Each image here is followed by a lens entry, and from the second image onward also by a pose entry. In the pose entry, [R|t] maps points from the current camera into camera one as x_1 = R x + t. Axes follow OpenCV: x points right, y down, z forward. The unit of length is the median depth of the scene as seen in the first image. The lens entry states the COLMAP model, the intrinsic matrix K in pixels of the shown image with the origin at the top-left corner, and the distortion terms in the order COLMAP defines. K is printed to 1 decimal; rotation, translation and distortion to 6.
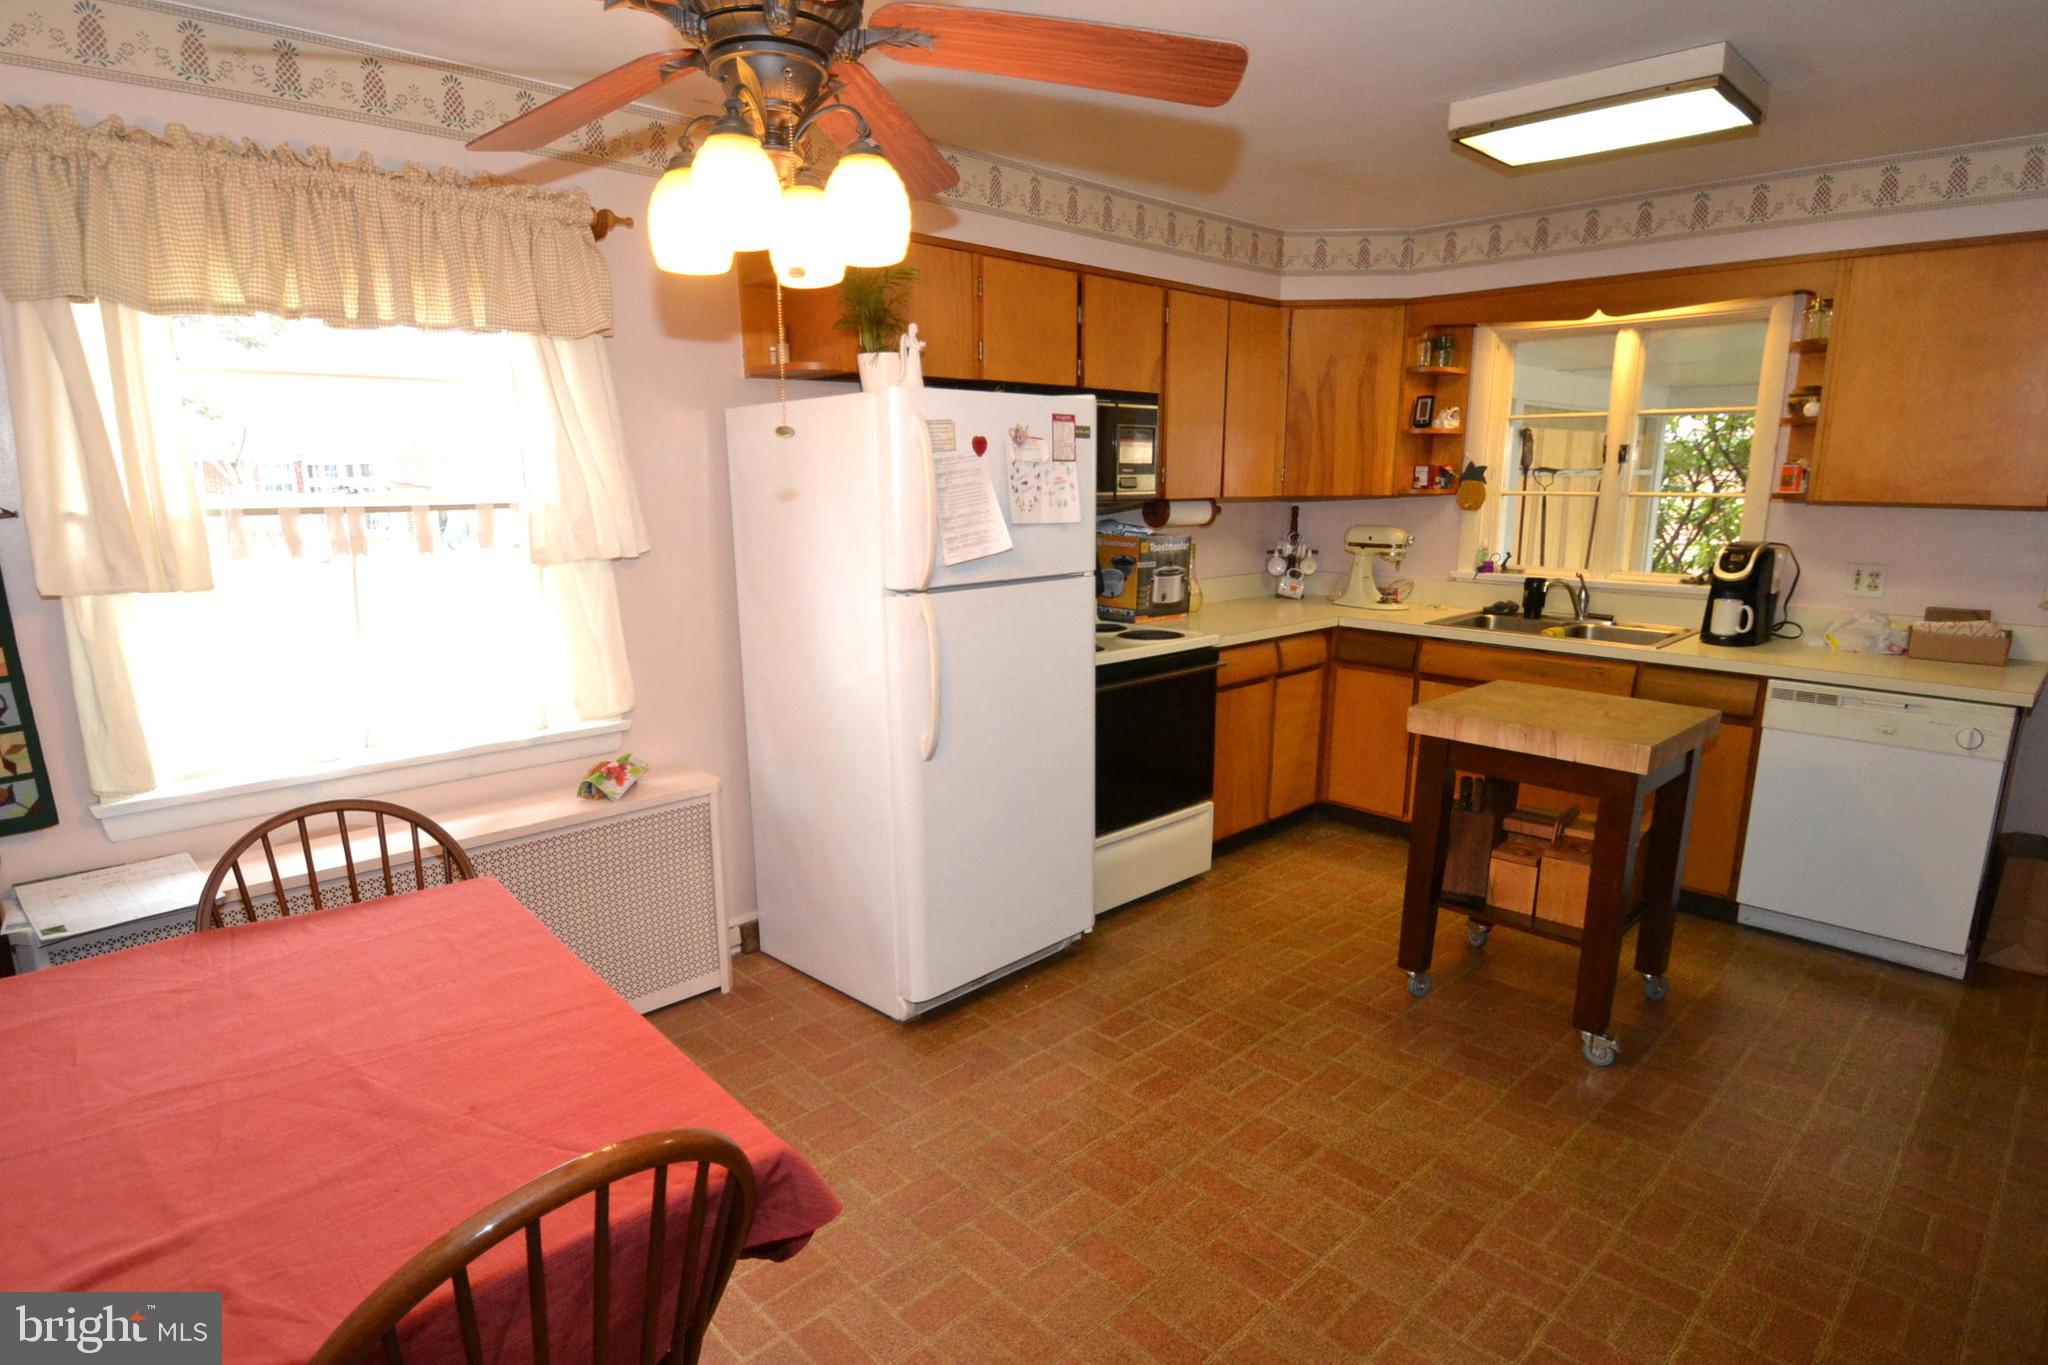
lens RADIAL K [[1083.8, 0, 992.8], [0, 1083.8, 726.1], [0, 0, 1]] dist [-0.016114, -0.009266]
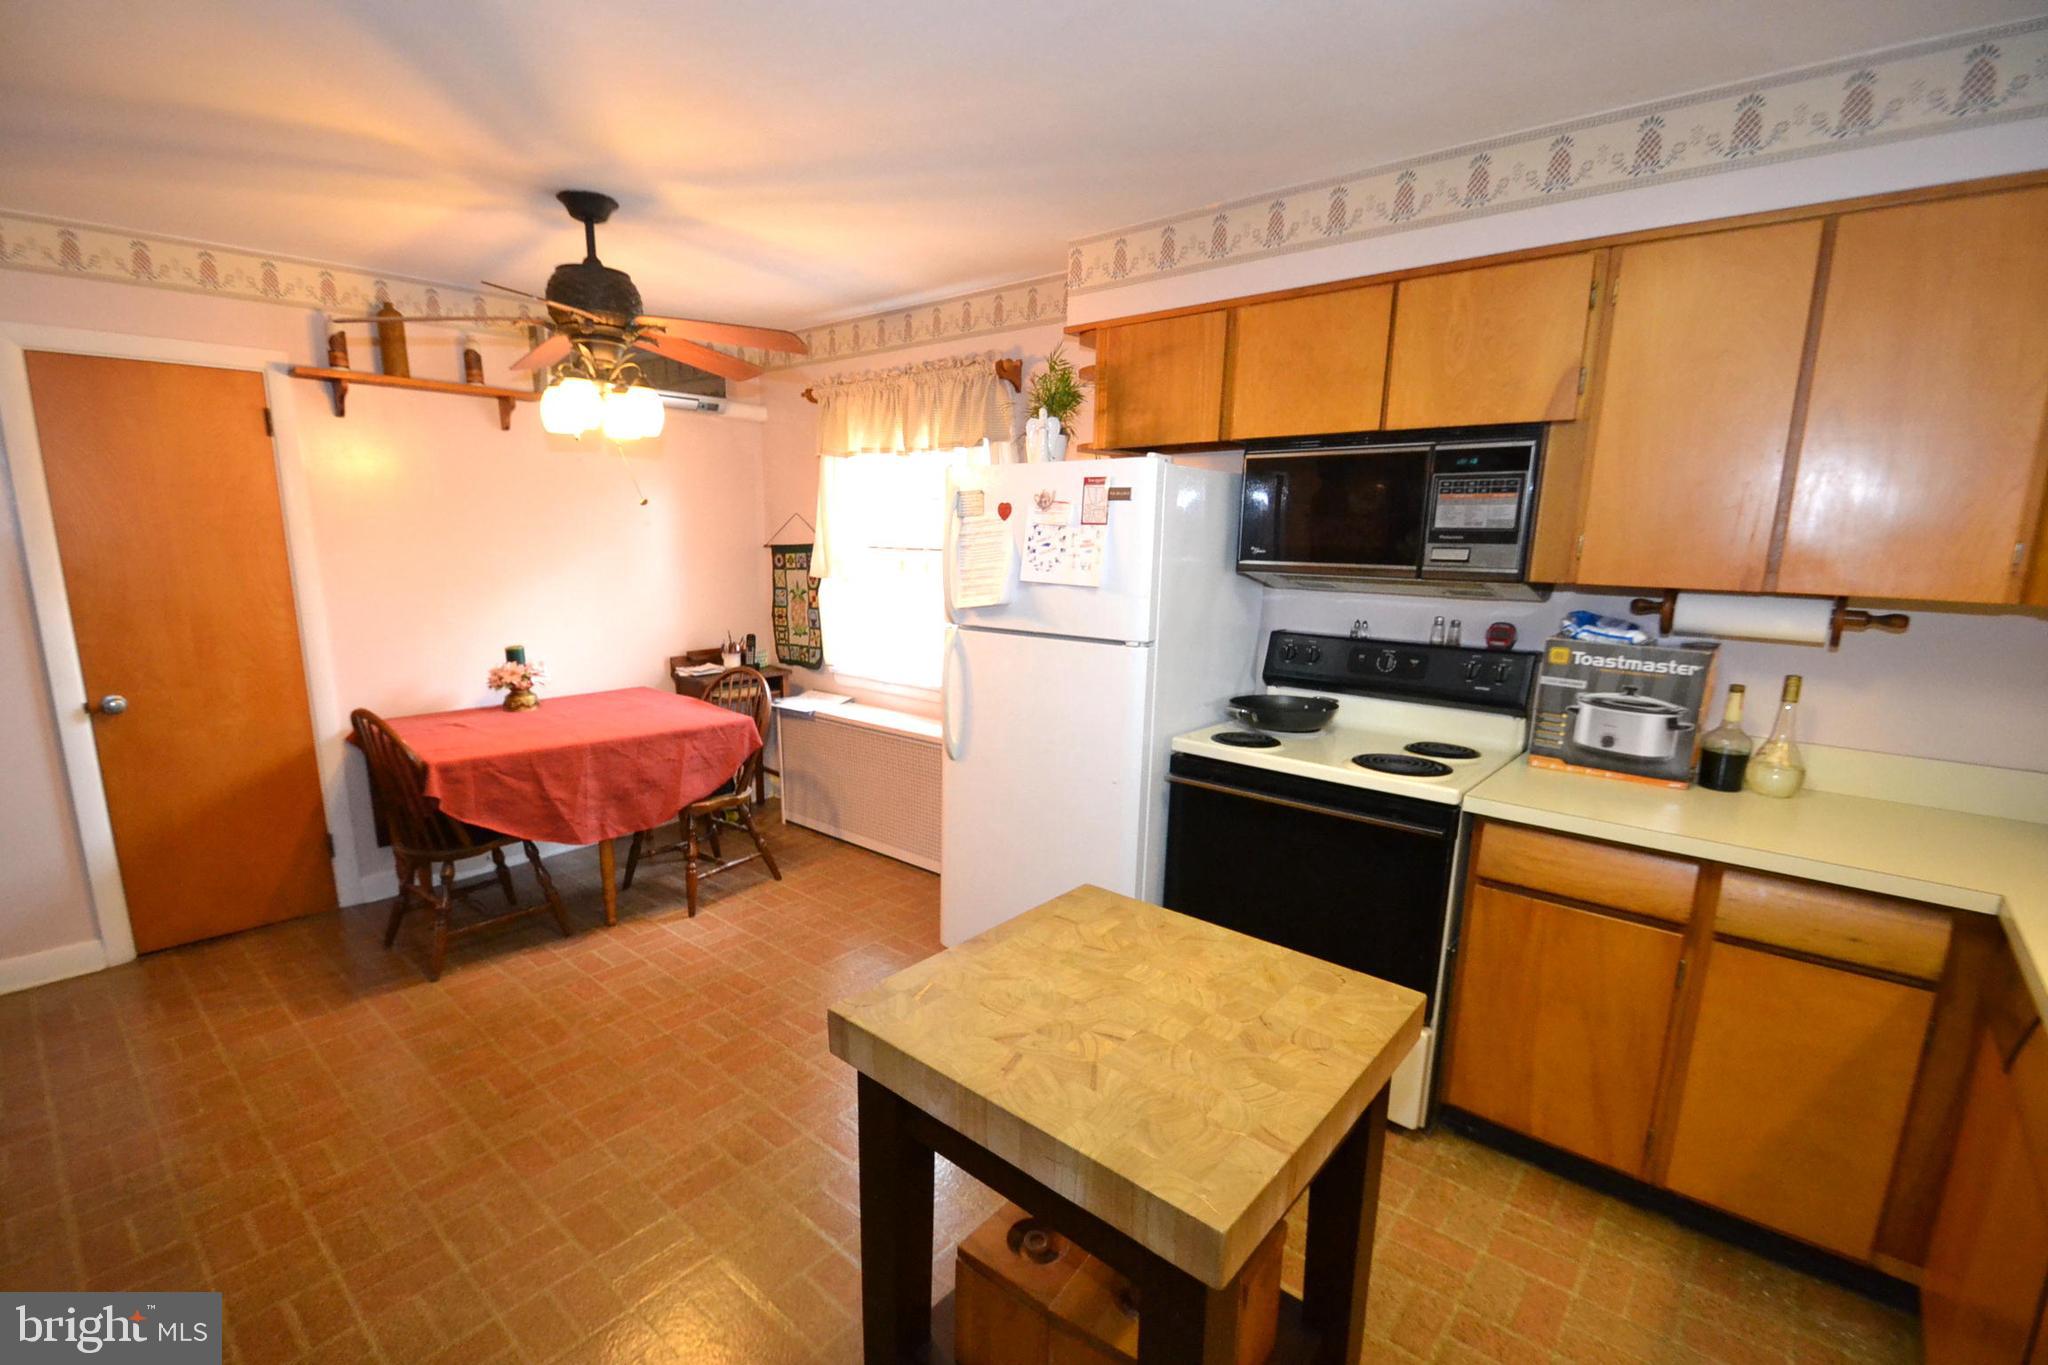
lens RADIAL K [[903.6, 0, 997.3], [0, 903.6, 721.1], [0, 0, 1]] dist [0.012112, -0.014434]
pose [[0.097285, 0.211804, -0.972458, 0.694049], [-0.237842, 0.953730, 0.183931, -0.156889], [0.966420, 0.213398, 0.143160, 0.641311]]
